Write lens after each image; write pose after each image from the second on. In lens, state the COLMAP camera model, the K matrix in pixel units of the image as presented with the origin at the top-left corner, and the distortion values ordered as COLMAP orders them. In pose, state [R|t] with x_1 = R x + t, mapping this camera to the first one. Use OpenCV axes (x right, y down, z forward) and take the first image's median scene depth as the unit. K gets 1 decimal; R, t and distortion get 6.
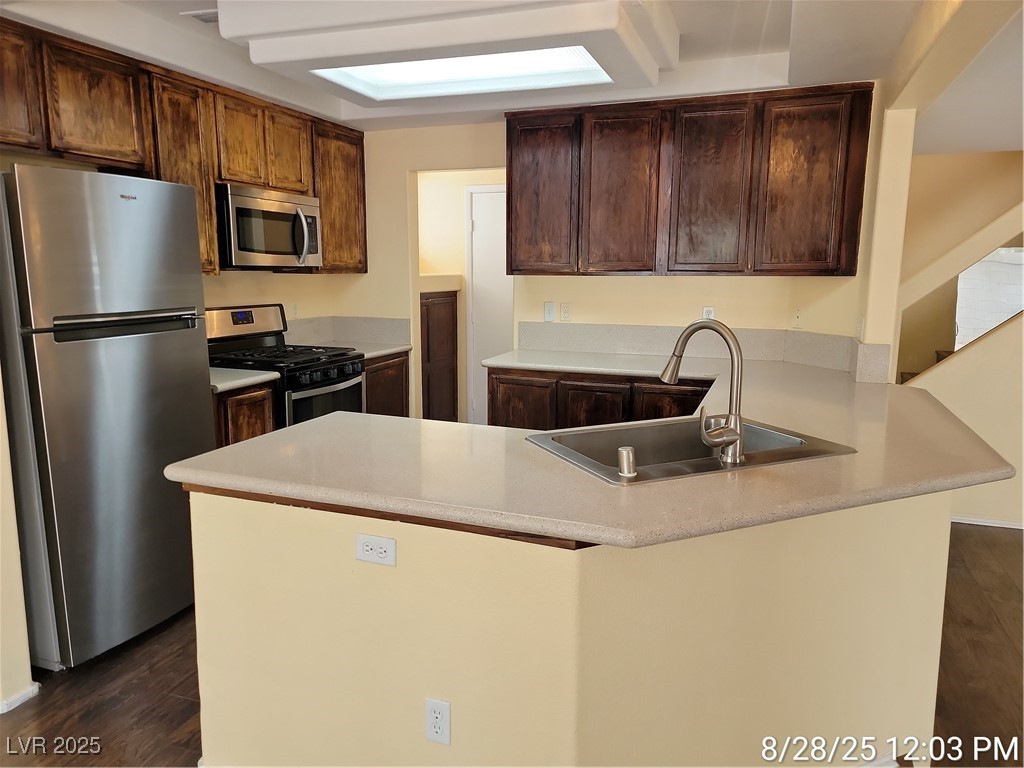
lens RADIAL K [[713.7, 0, 514.7], [0, 713.7, 378.3], [0, 0, 1]] dist [0.086831, -0.064294]
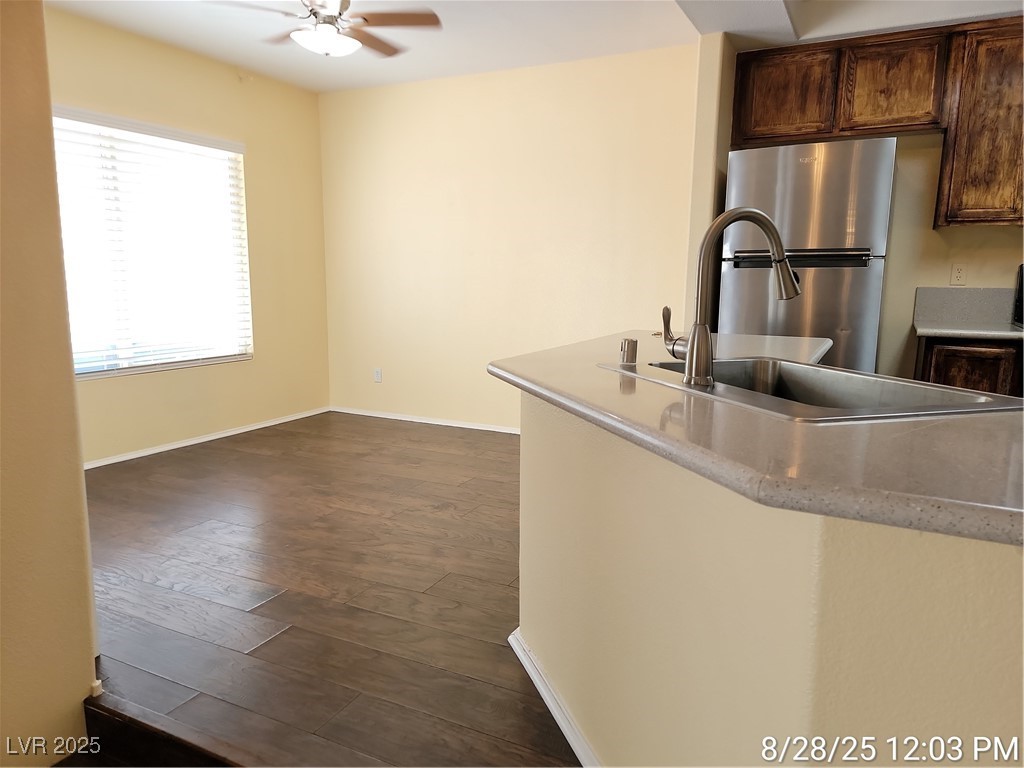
lens RADIAL K [[713.7, 0, 507.8], [0, 713.7, 377.7], [0, 0, 1]] dist [0.086831, -0.064294]
pose [[-0.123780, 0.143609, -0.981863, 0.607375], [-0.165095, 0.972701, 0.163082, 0.003978], [0.978479, 0.182287, -0.096692, 0.475740]]
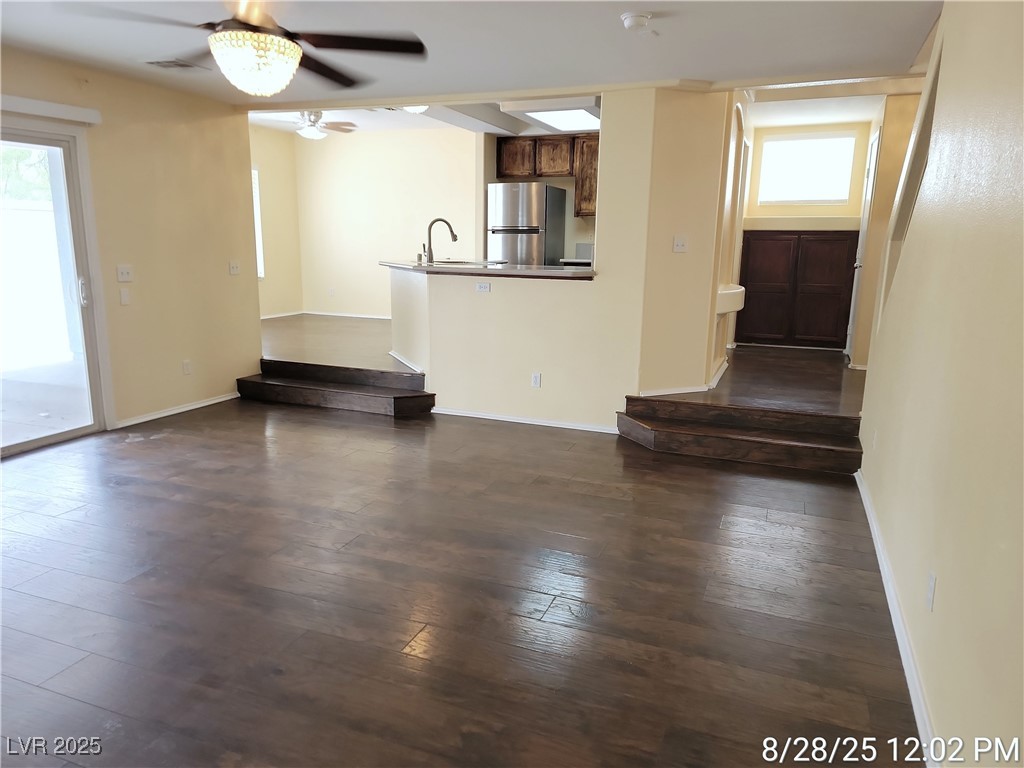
lens RADIAL K [[710.2, 0, 511.6], [0, 710.2, 381.1], [0, 0, 1]] dist [0.064218, -0.006701]
pose [[-0.020837, 0.191395, -0.981292, 1.889675], [-0.170592, 0.966431, 0.192119, -0.024690], [0.985121, 0.171404, 0.012513, 0.767285]]
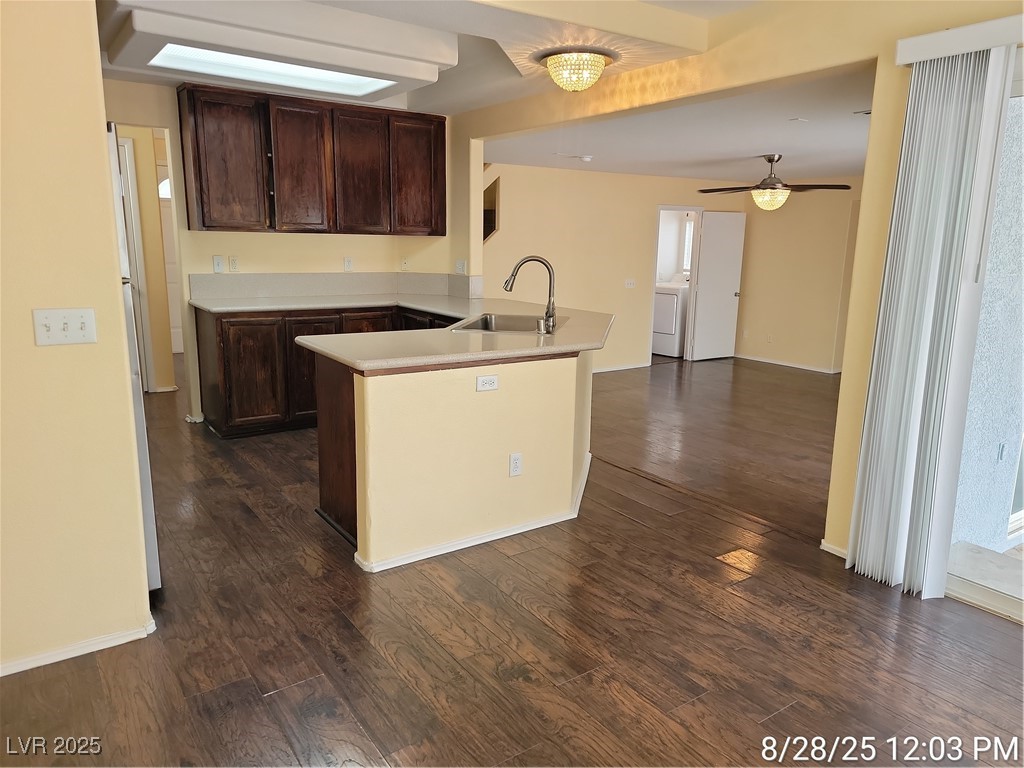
lens RADIAL K [[713.7, 0, 513.1], [0, 713.7, 380.9], [0, 0, 1]] dist [0.086831, -0.064294]
pose [[0.572327, -0.157928, 0.804674, -0.793734], [0.113014, 0.987107, 0.113351, 0.015533], [-0.812200, 0.026065, 0.582796, -0.056840]]
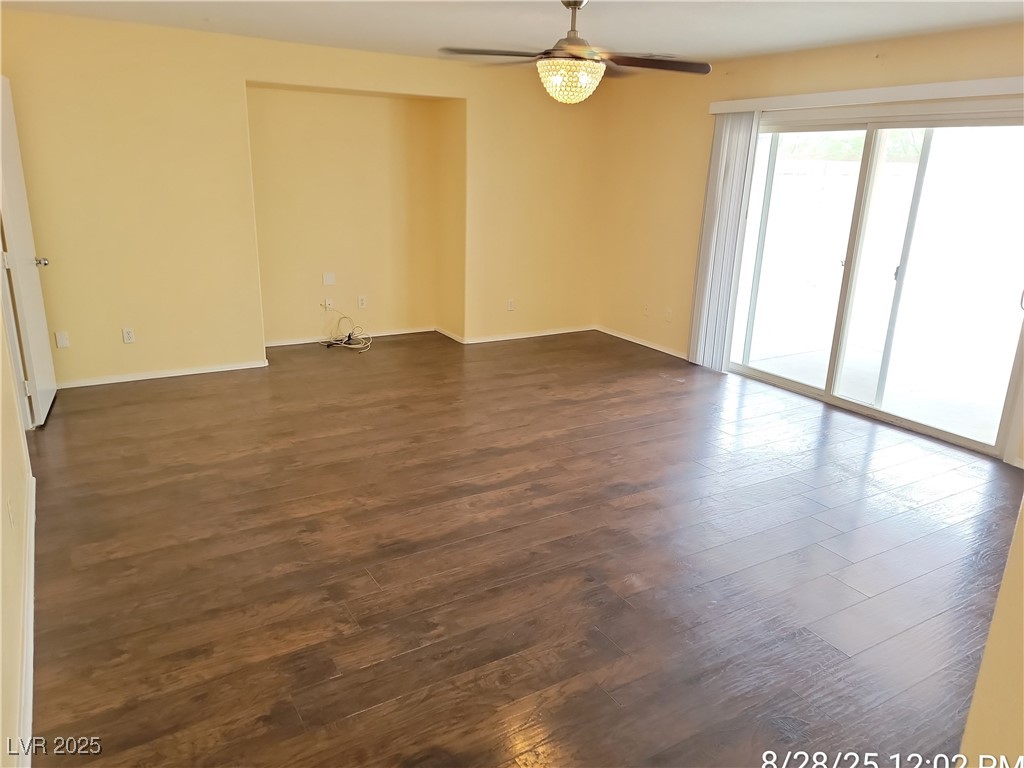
lens RADIAL K [[713.7, 0, 515.3], [0, 713.7, 388.3], [0, 0, 1]] dist [0.086831, -0.064294]
pose [[-0.787550, -0.213836, 0.577962, 0.507557], [0.061661, 0.905817, 0.419158, -0.188841], [-0.613158, 0.365746, -0.700190, 1.315168]]
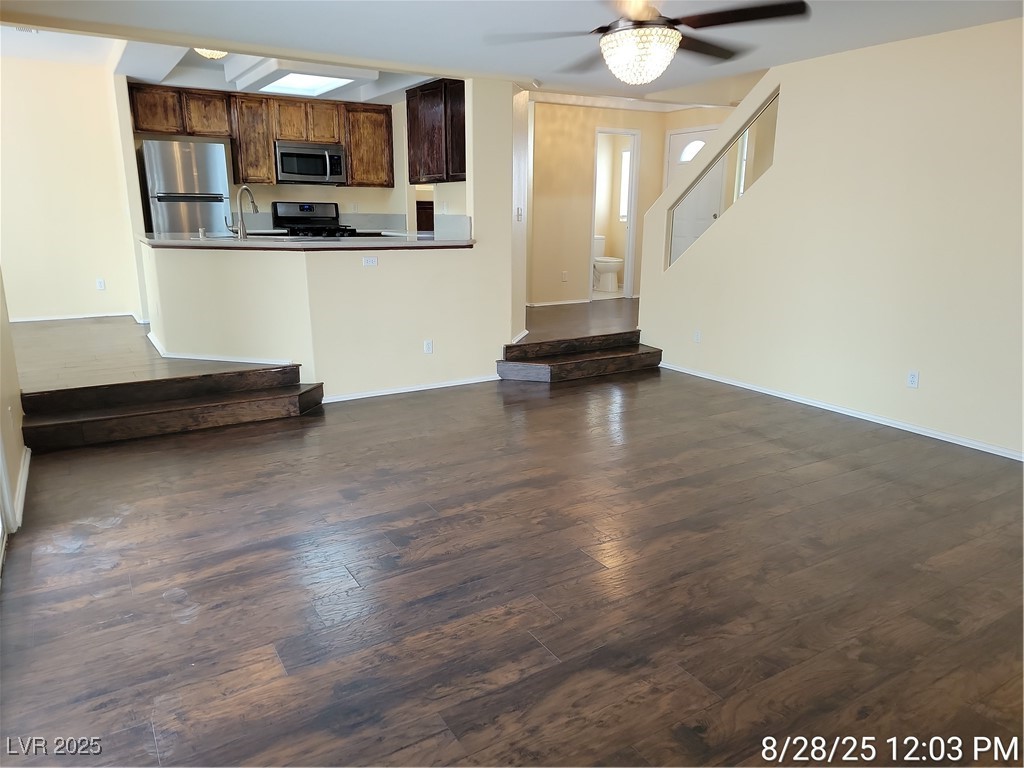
lens RADIAL K [[713.7, 0, 506.9], [0, 713.7, 374.4], [0, 0, 1]] dist [0.086831, -0.064294]
pose [[0.785290, 0.138251, -0.603496, 1.522399], [-0.096758, 0.990177, 0.100929, 0.134696], [0.611521, -0.020865, 0.790953, -0.305764]]
